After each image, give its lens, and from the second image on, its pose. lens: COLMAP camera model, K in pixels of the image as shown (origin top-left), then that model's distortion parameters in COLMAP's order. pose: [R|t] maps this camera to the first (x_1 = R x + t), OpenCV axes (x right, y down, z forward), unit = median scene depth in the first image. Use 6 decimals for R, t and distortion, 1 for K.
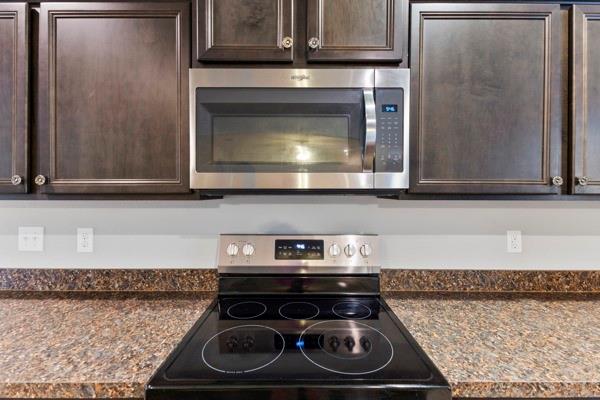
lens RADIAL K [[260.0, 0, 305.1], [0, 260.0, 194.1], [0, 0, 1]] dist [0.006069, 0.000904]
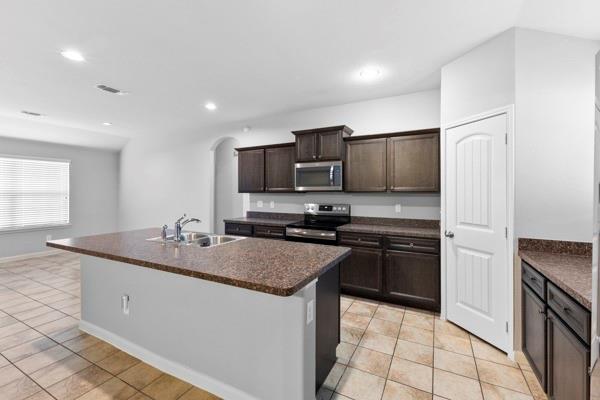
lens RADIAL K [[260.0, 0, 304.2], [0, 260.0, 193.5], [0, 0, 1]] dist [0.006069, 0.000904]
pose [[0.887424, -0.000276, -0.460954, 1.610397], [-0.002615, 0.999981, -0.005634, 0.053298], [0.460947, 0.006205, 0.887406, -2.641707]]
